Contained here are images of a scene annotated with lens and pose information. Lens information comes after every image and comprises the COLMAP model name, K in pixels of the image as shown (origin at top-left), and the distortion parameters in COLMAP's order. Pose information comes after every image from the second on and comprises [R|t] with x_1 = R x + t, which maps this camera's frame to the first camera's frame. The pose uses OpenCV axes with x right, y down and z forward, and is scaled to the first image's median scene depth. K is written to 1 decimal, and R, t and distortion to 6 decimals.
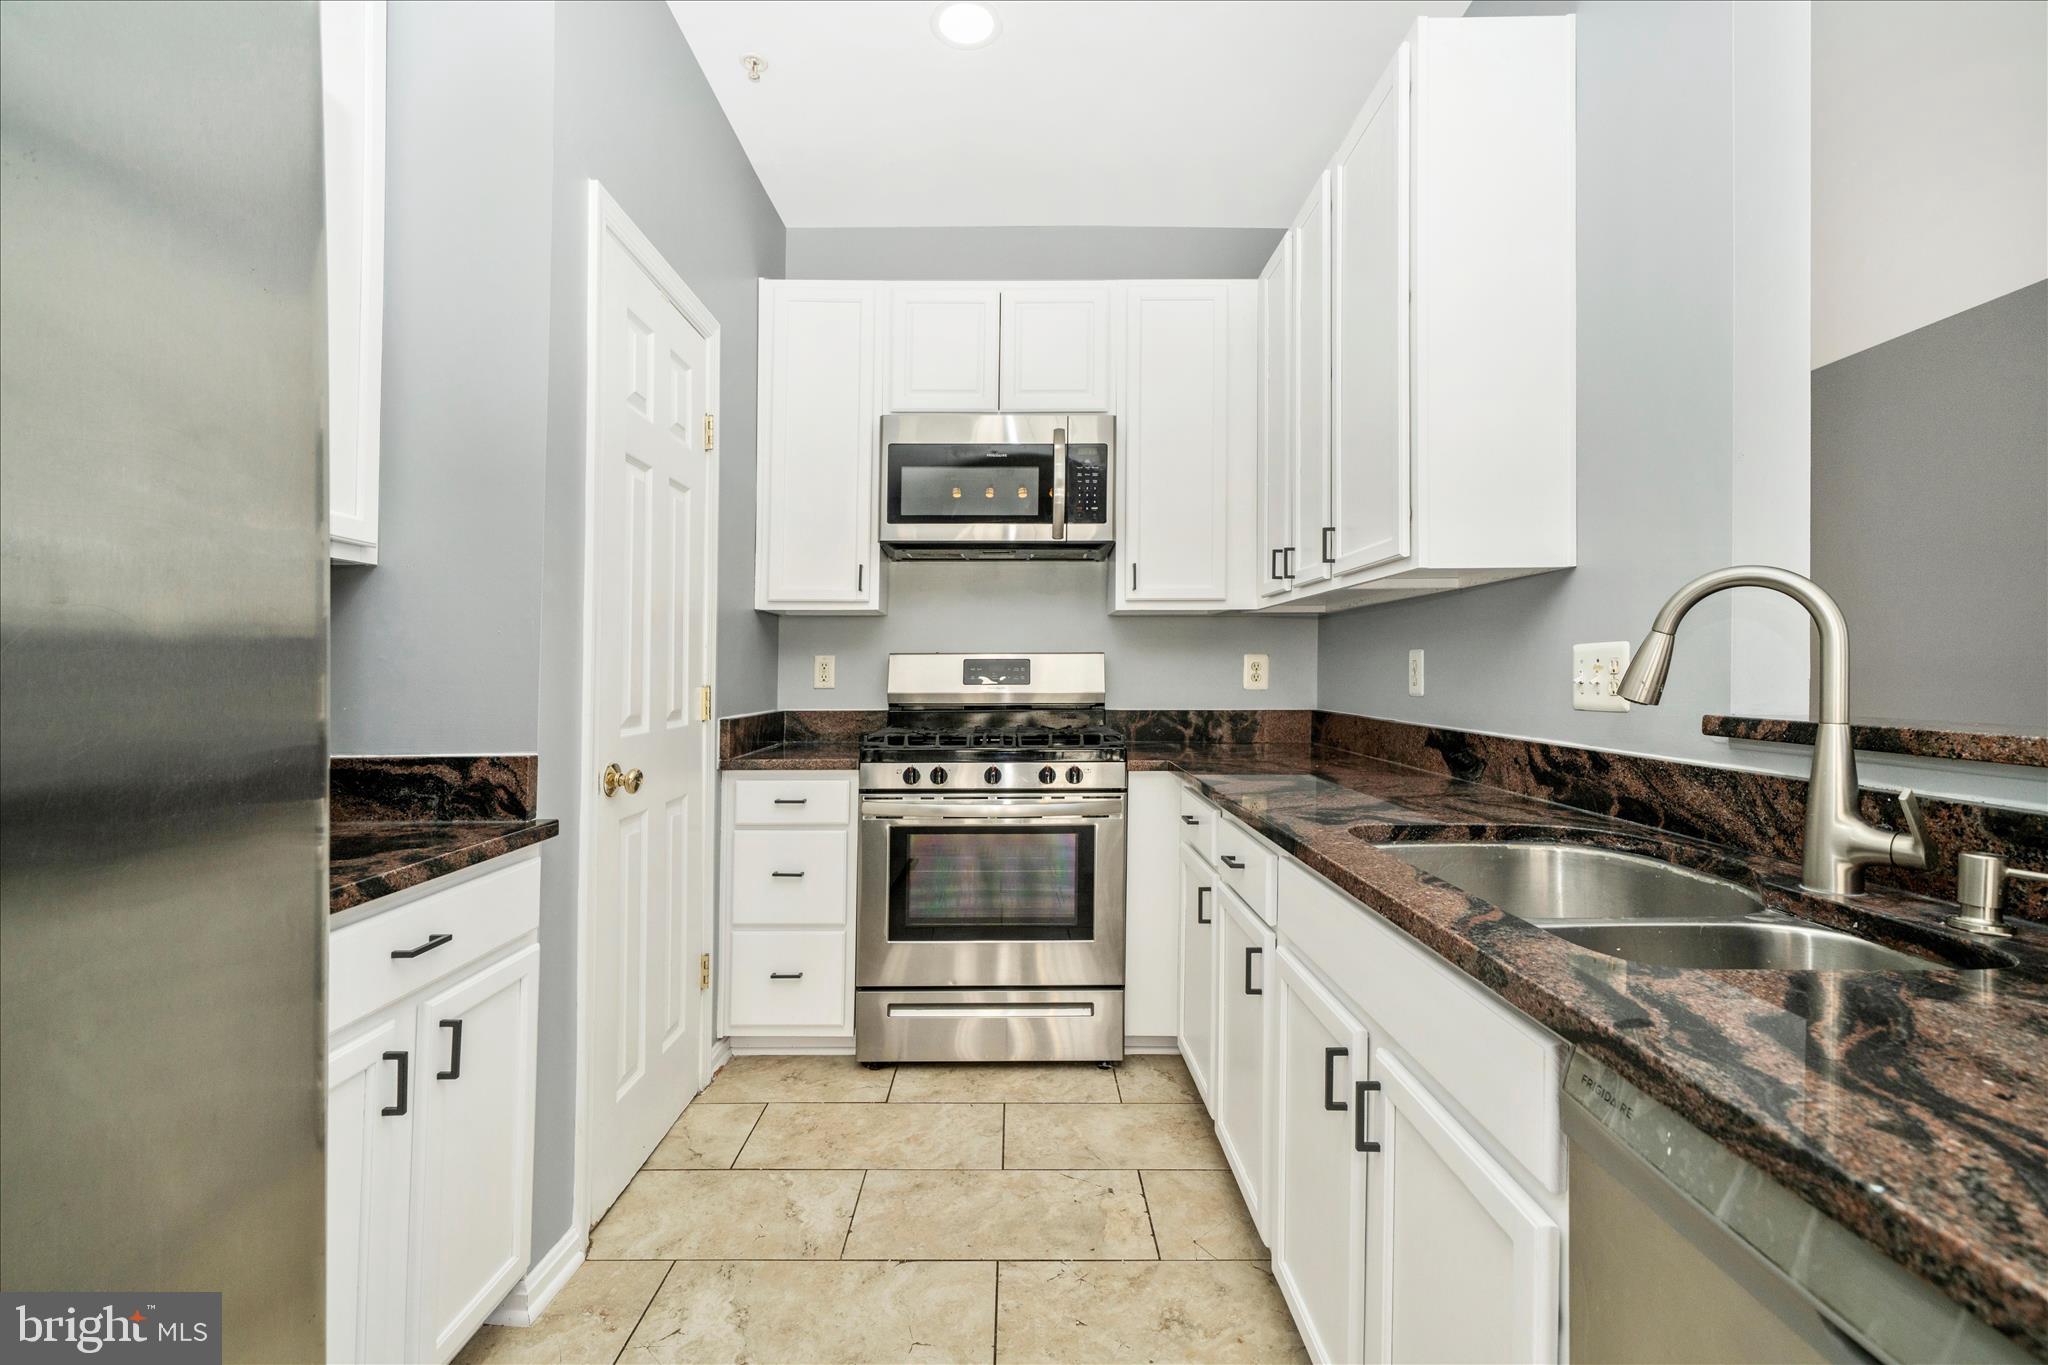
lens RADIAL K [[944.4, 0, 1046.3], [0, 944.4, 648.5], [0, 0, 1]] dist [-0.008167, 0.001523]
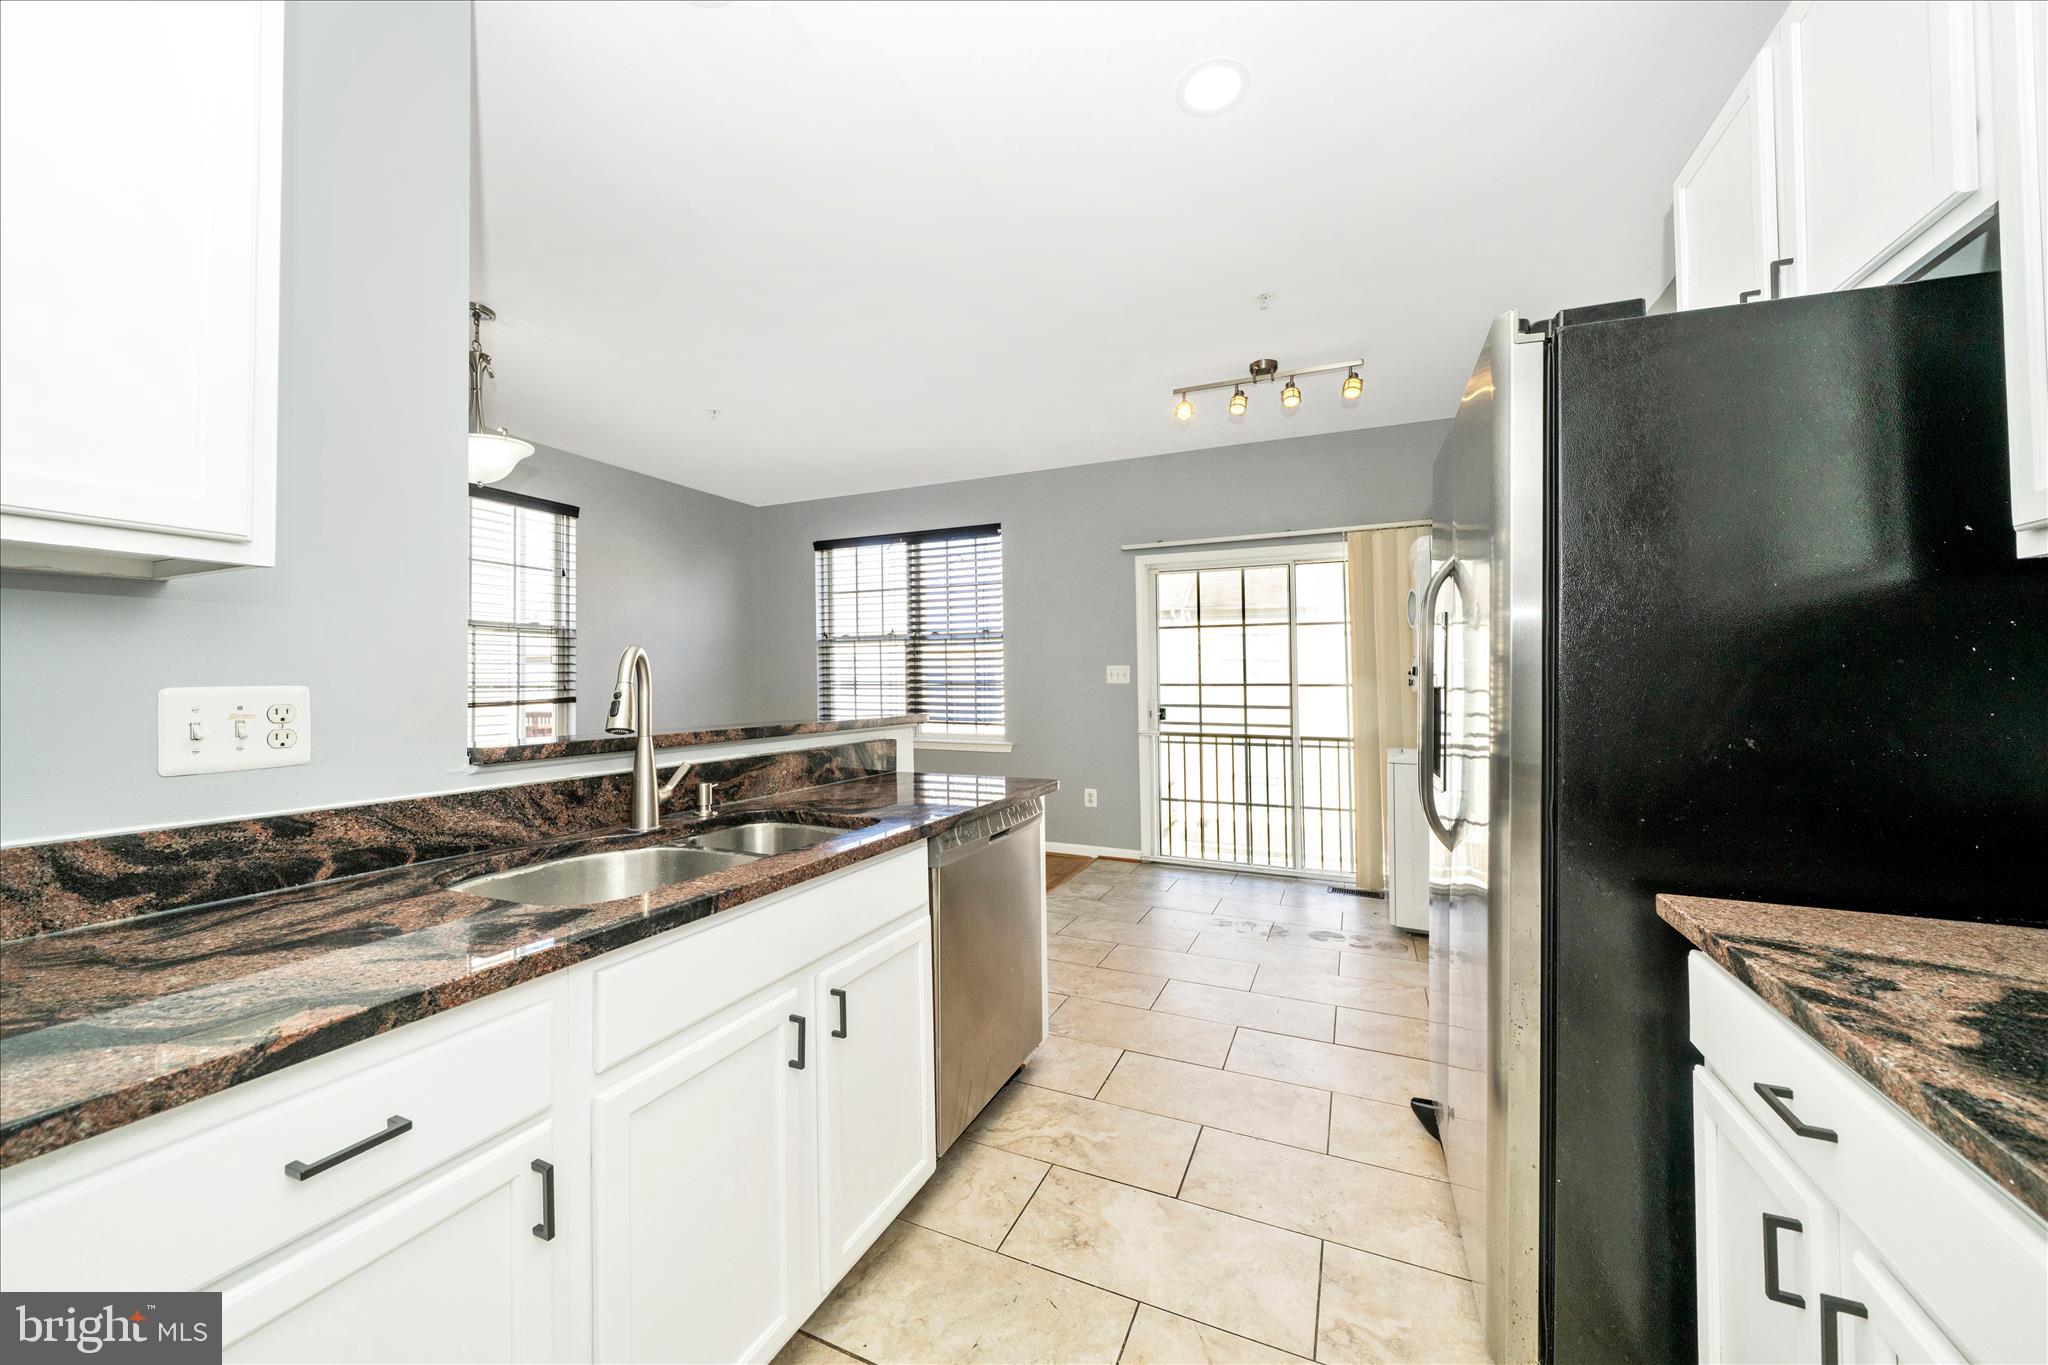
lens RADIAL K [[732.4, 0, 1038.9], [0, 732.4, 667.5], [0, 0, 1]] dist [-0.007489, 0.000305]
pose [[-0.921251, 0.019679, 0.388470, -0.238486], [0.000724, 0.998804, -0.048878, 0.007772], [-0.388967, -0.044748, -0.920164, 1.098433]]
